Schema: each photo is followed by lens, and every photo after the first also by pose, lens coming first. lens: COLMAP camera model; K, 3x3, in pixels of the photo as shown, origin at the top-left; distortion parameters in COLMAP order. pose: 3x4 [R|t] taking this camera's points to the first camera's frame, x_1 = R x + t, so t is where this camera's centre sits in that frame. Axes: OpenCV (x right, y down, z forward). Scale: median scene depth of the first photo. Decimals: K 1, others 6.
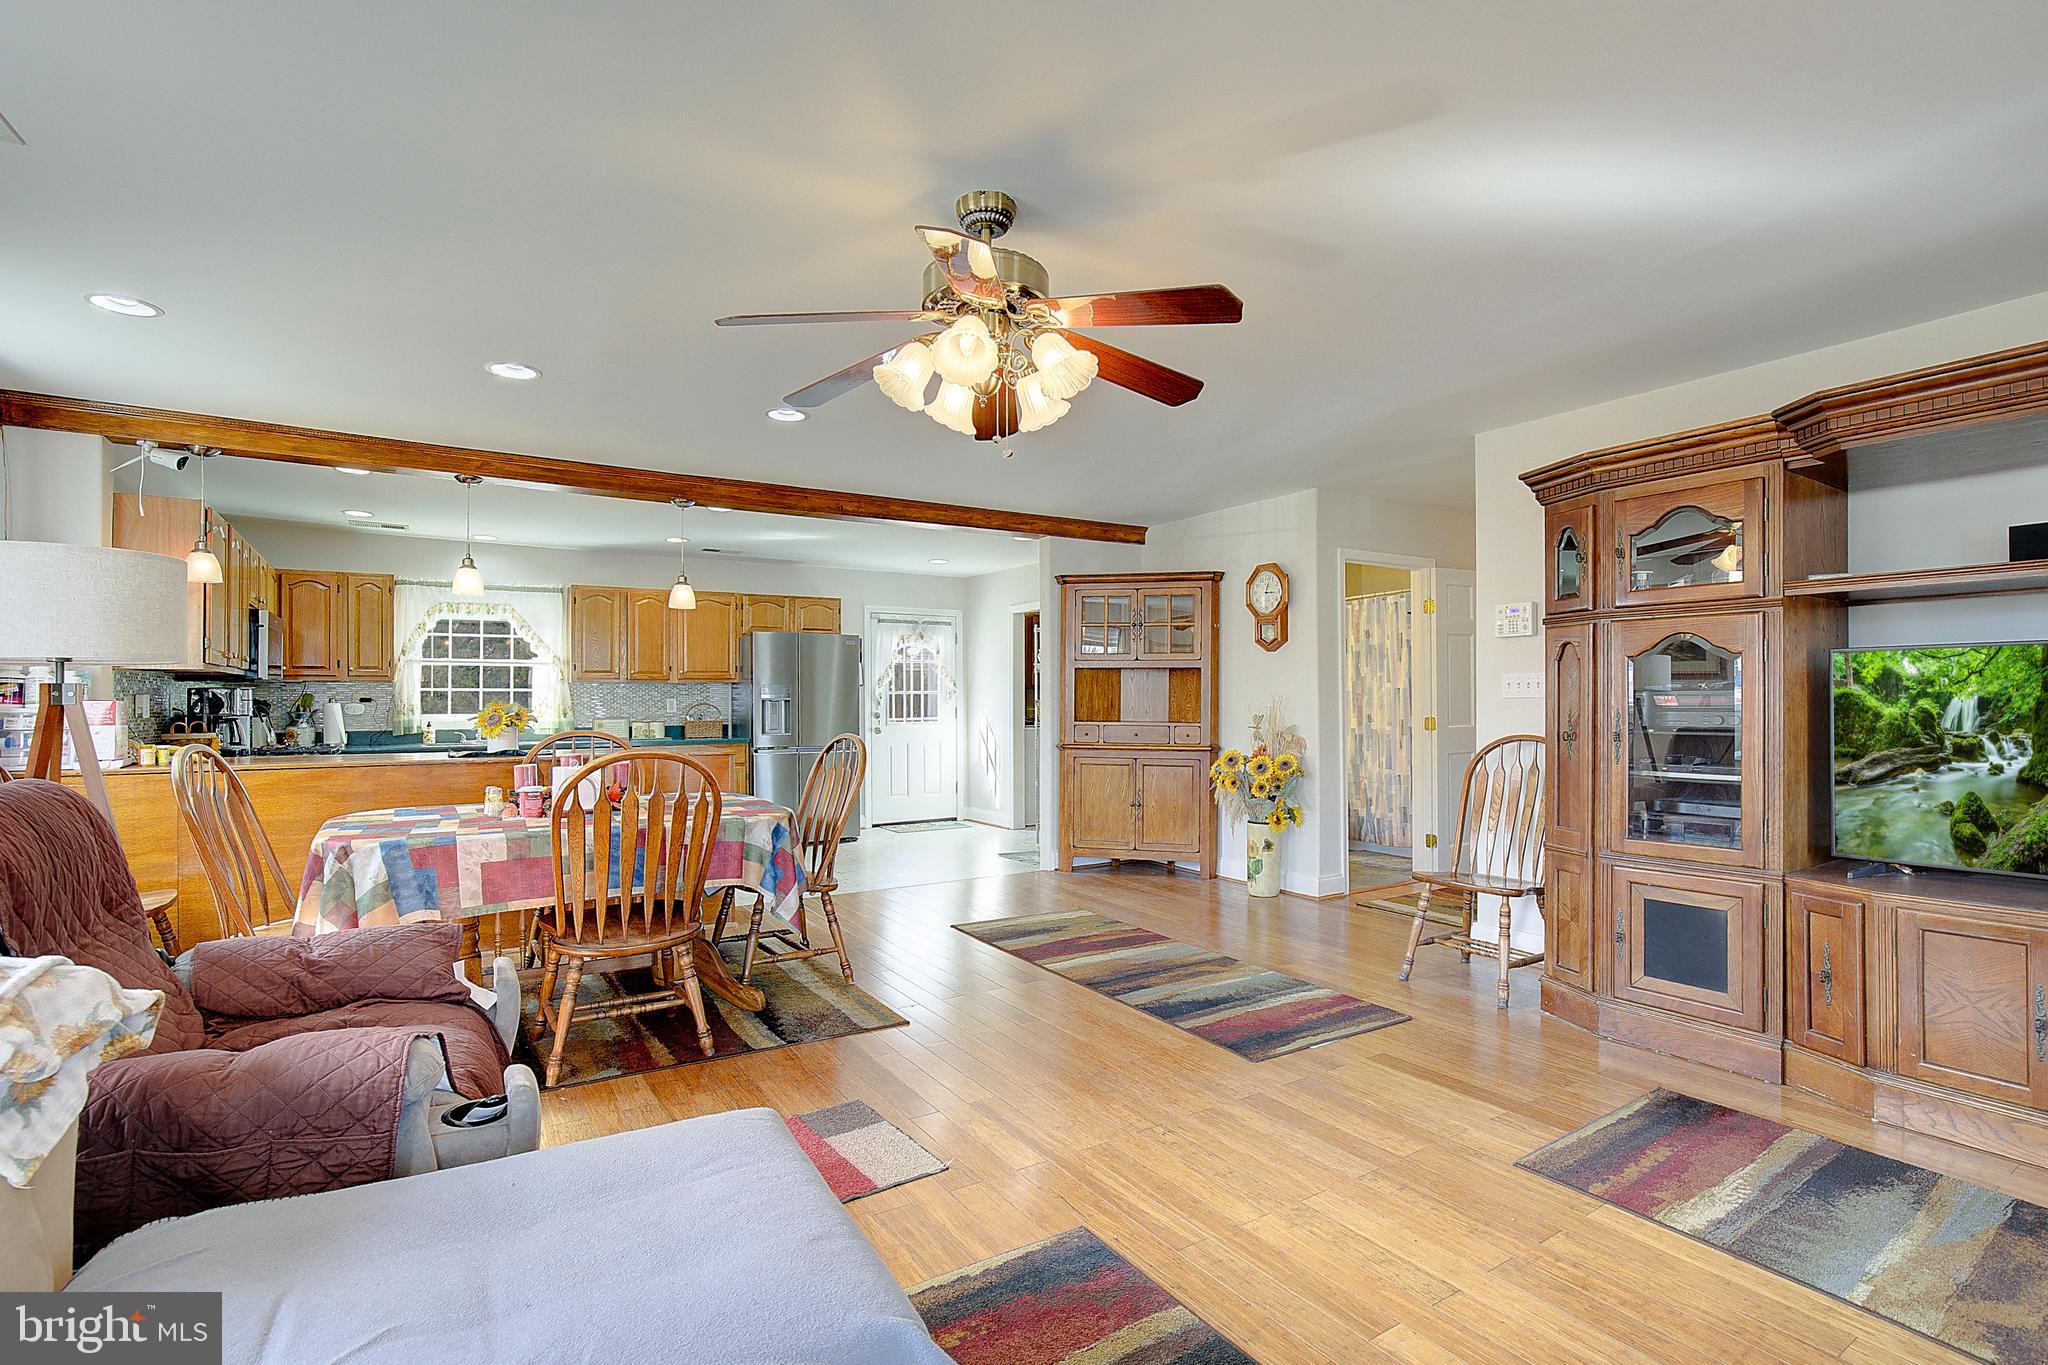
lens RADIAL K [[977.1, 0, 1047.2], [0, 977.1, 685.2], [0, 0, 1]] dist [-0.015406, 0.000825]
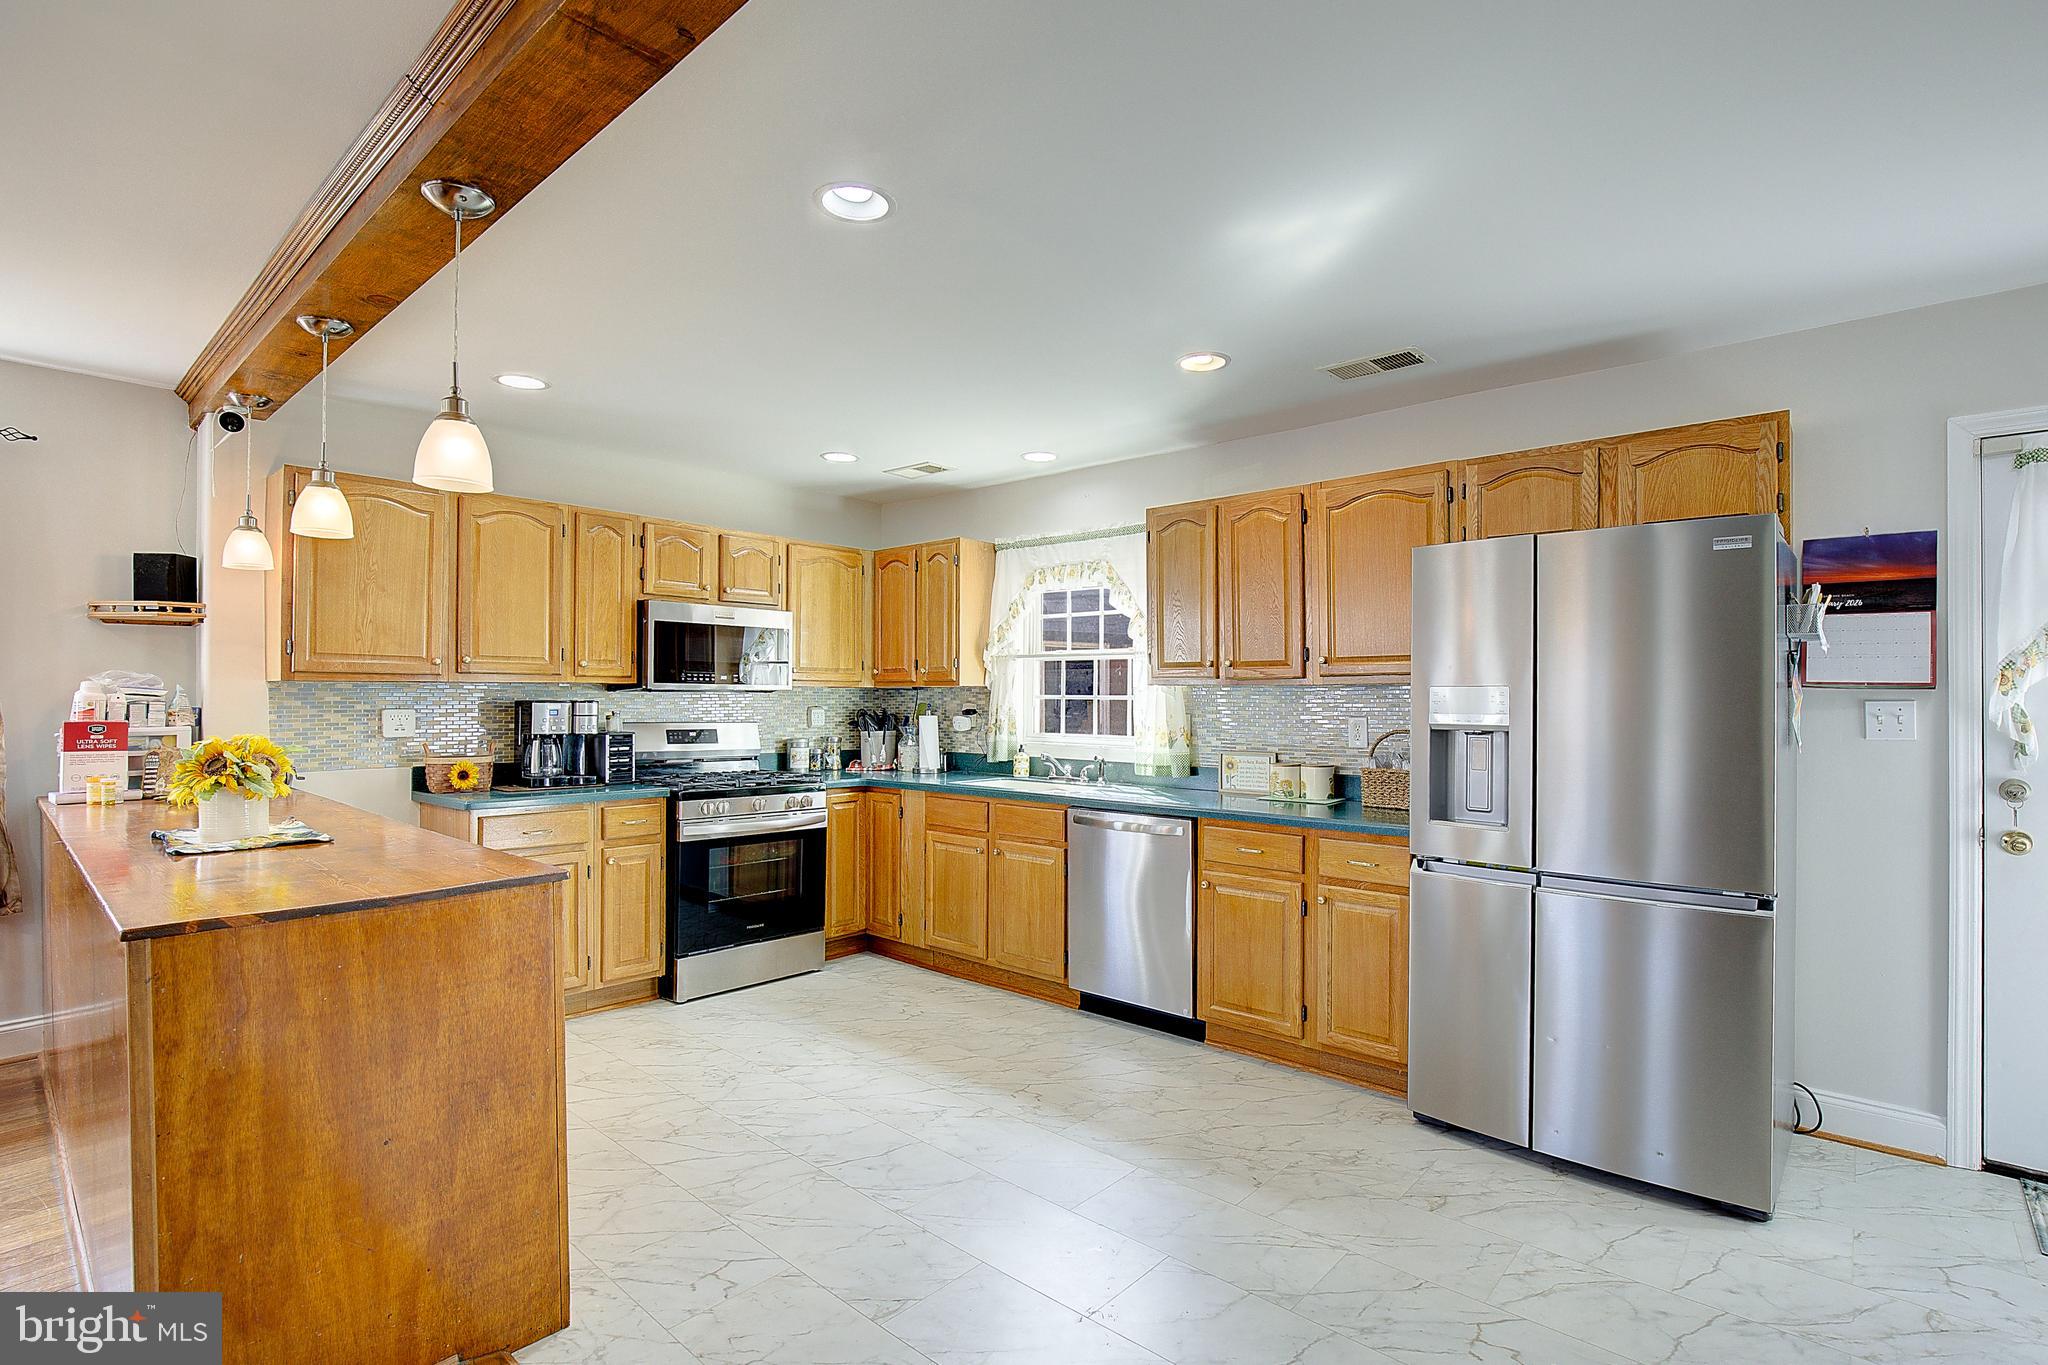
lens RADIAL K [[966.8, 0, 1040.5], [0, 966.8, 691.3], [0, 0, 1]] dist [-0.015012, 0.000780]
pose [[0.269562, 0.000107, -0.962983, 0.023476], [0.010711, 0.999938, 0.003109, -0.002253], [0.962923, -0.011153, 0.269545, 0.799544]]
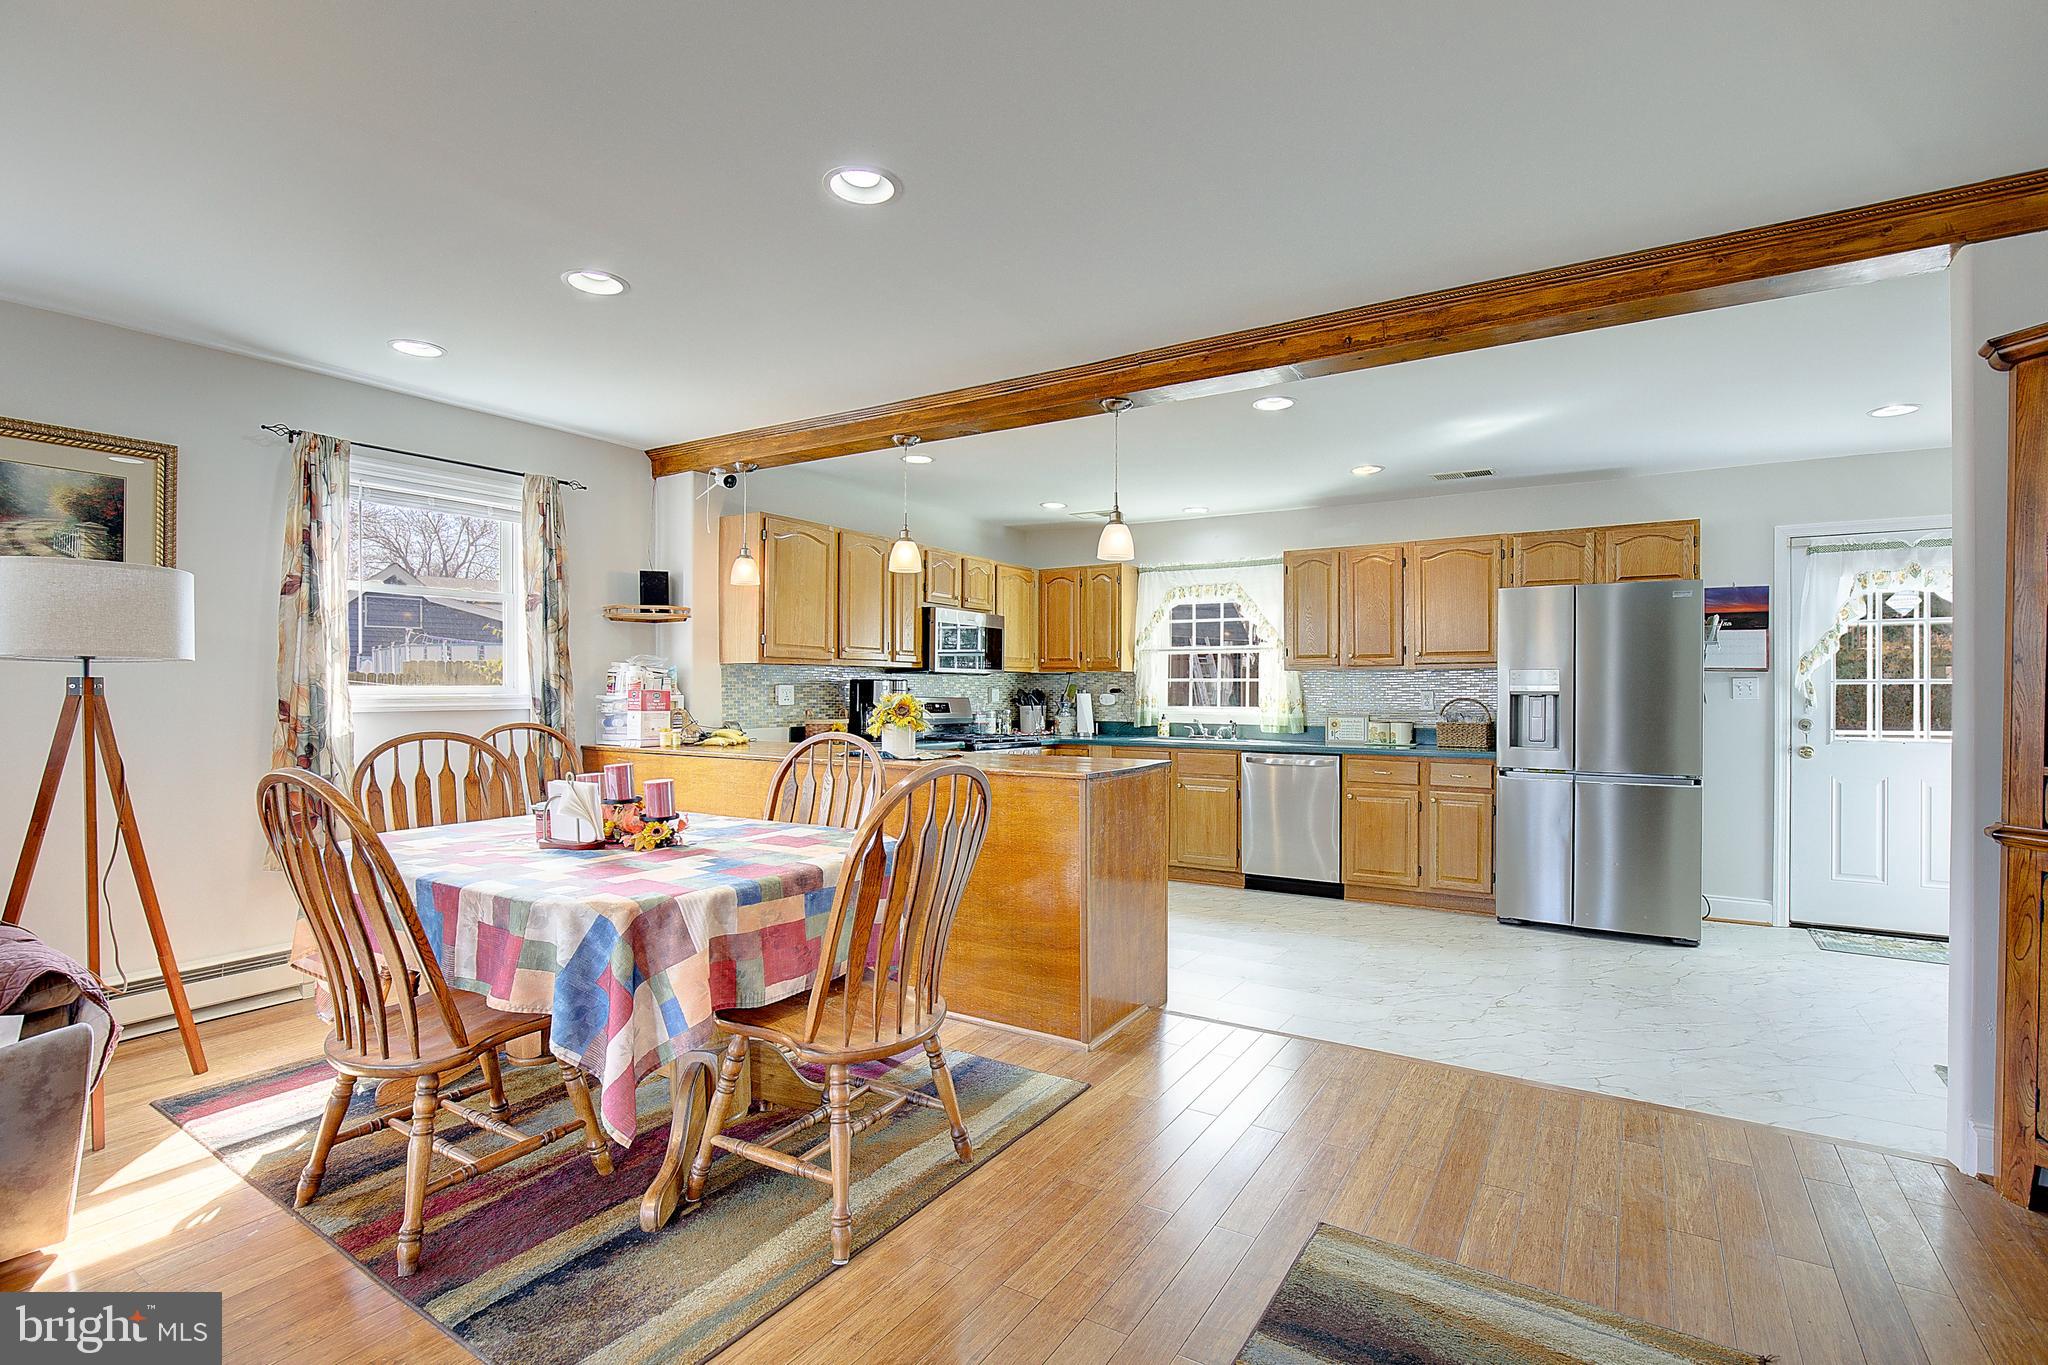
lens RADIAL K [[955.3, 0, 1045.7], [0, 955.3, 692.0], [0, 0, 1]] dist [-0.015498, 0.000608]
pose [[0.422998, 0.006803, -0.906105, 0.154872], [0.008710, 0.999895, 0.011573, 0.003976], [0.906089, -0.012787, 0.422895, 0.482633]]
